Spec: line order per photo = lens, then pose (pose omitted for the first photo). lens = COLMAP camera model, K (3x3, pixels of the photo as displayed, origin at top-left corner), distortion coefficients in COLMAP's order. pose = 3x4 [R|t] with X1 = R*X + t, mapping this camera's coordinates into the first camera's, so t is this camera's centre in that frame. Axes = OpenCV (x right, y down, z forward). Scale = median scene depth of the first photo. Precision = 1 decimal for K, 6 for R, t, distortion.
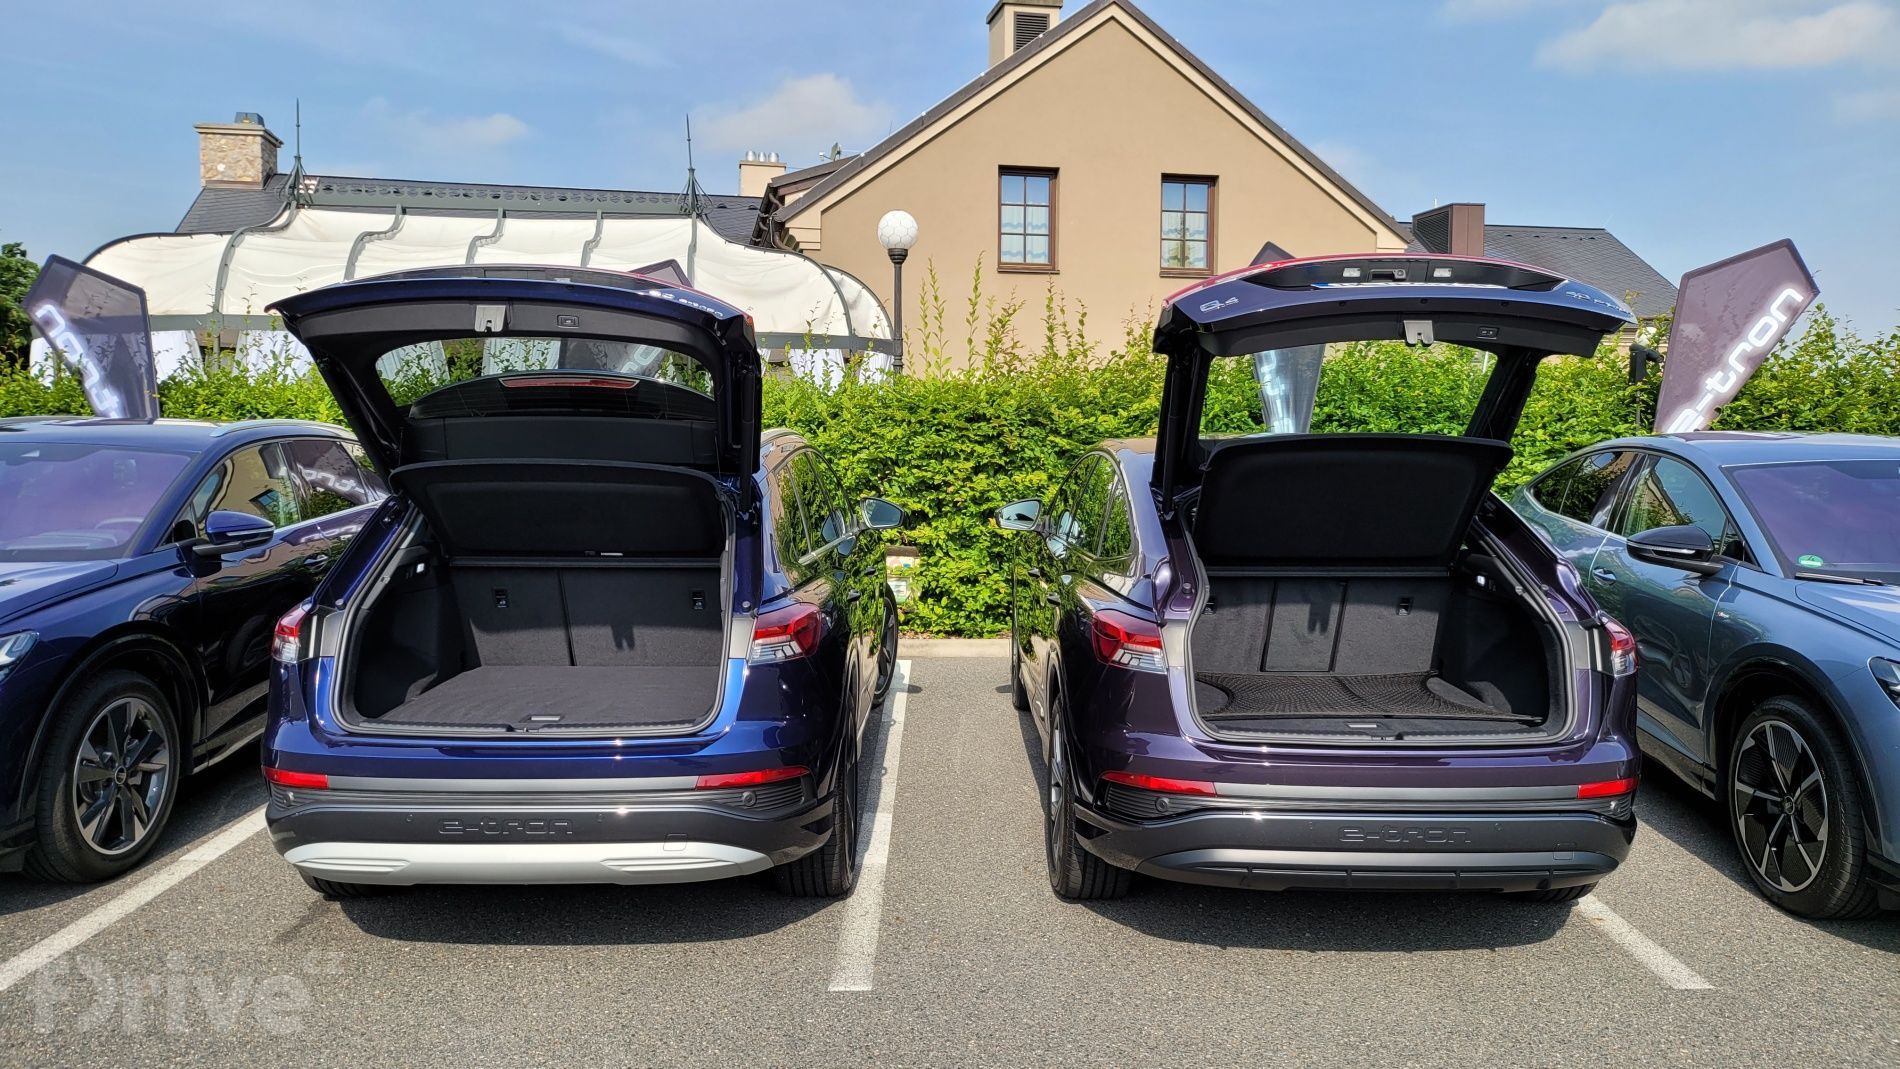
lens RADIAL K [[1297.4, 0, 983.4], [0, 1297.4, 519.7], [0, 0, 1]] dist [0.012020, -0.005328]
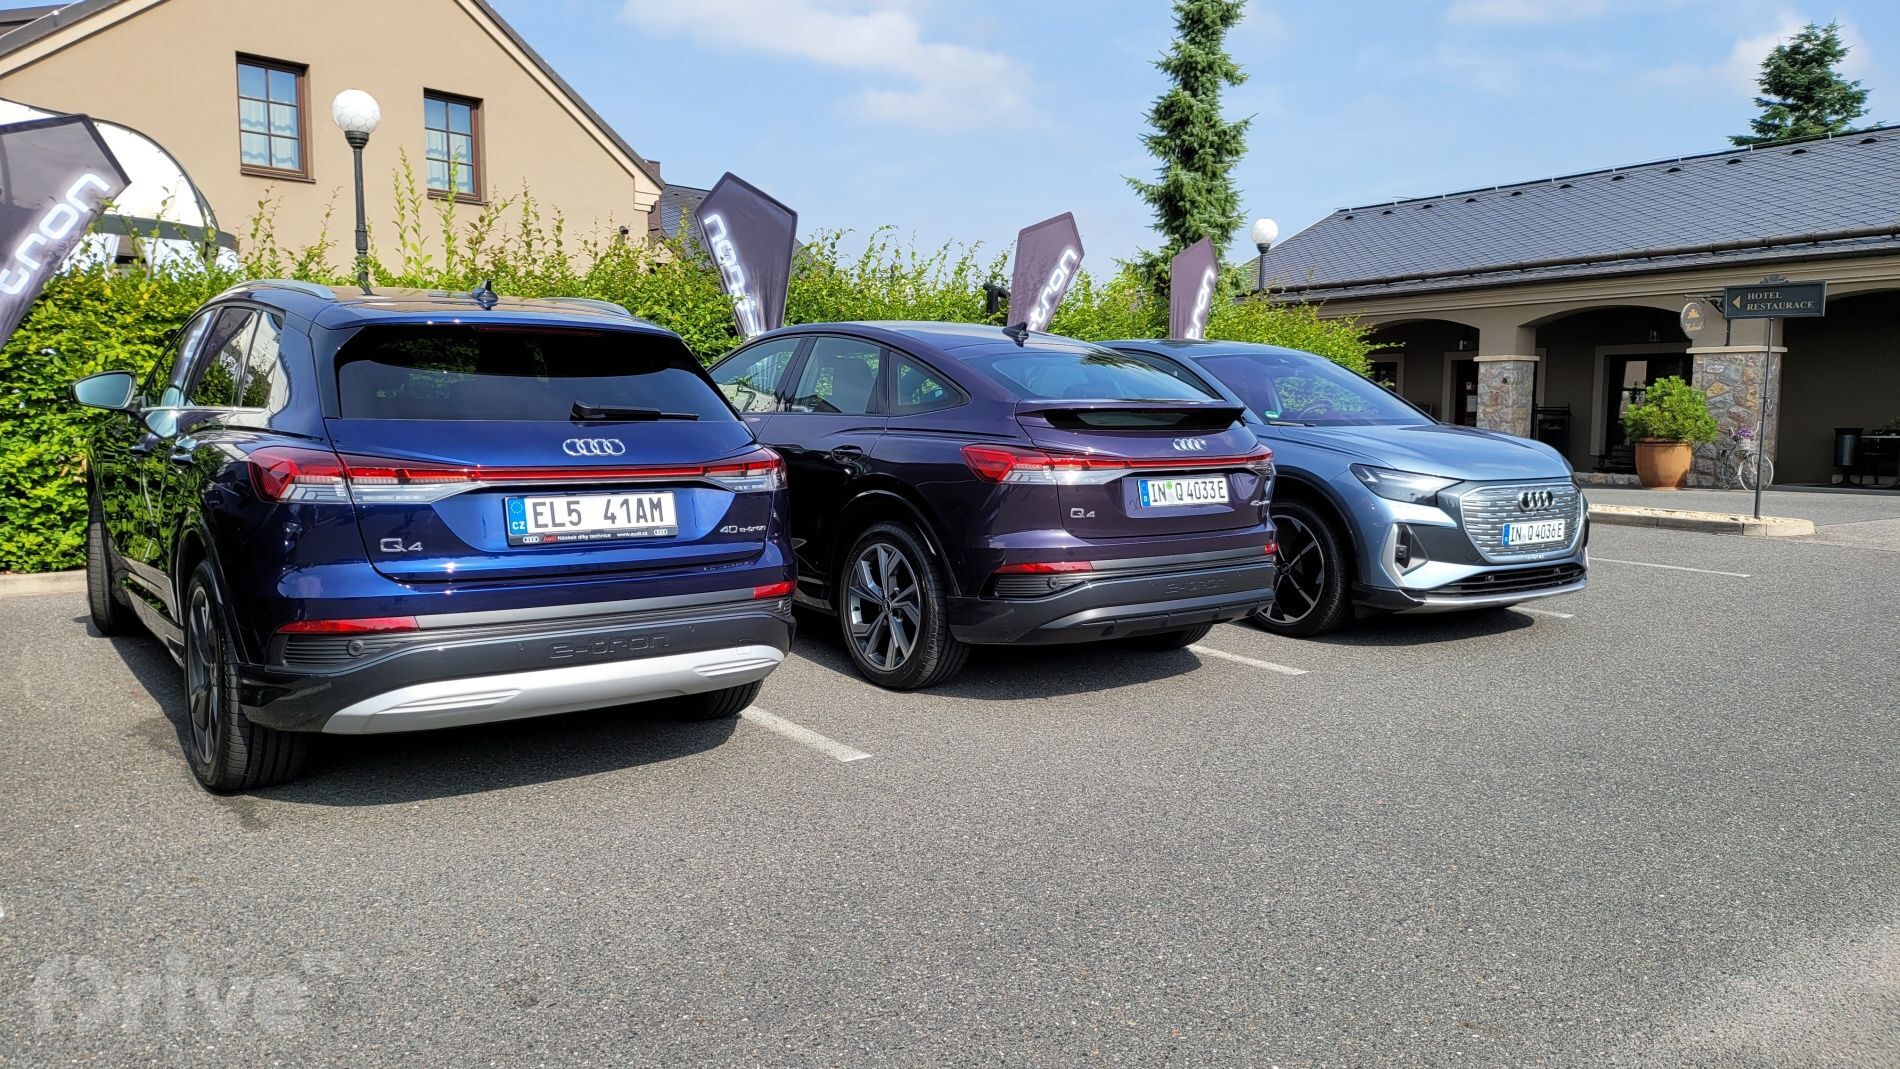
lens RADIAL K [[1297.4, 0, 952.0], [0, 1297.4, 526.9], [0, 0, 1]] dist [0.012020, -0.005328]
pose [[0.799471, -0.053949, 0.598277, -0.607444], [0.030248, 0.998311, 0.049602, 0.078133], [-0.599943, -0.021558, 0.799752, 0.003151]]
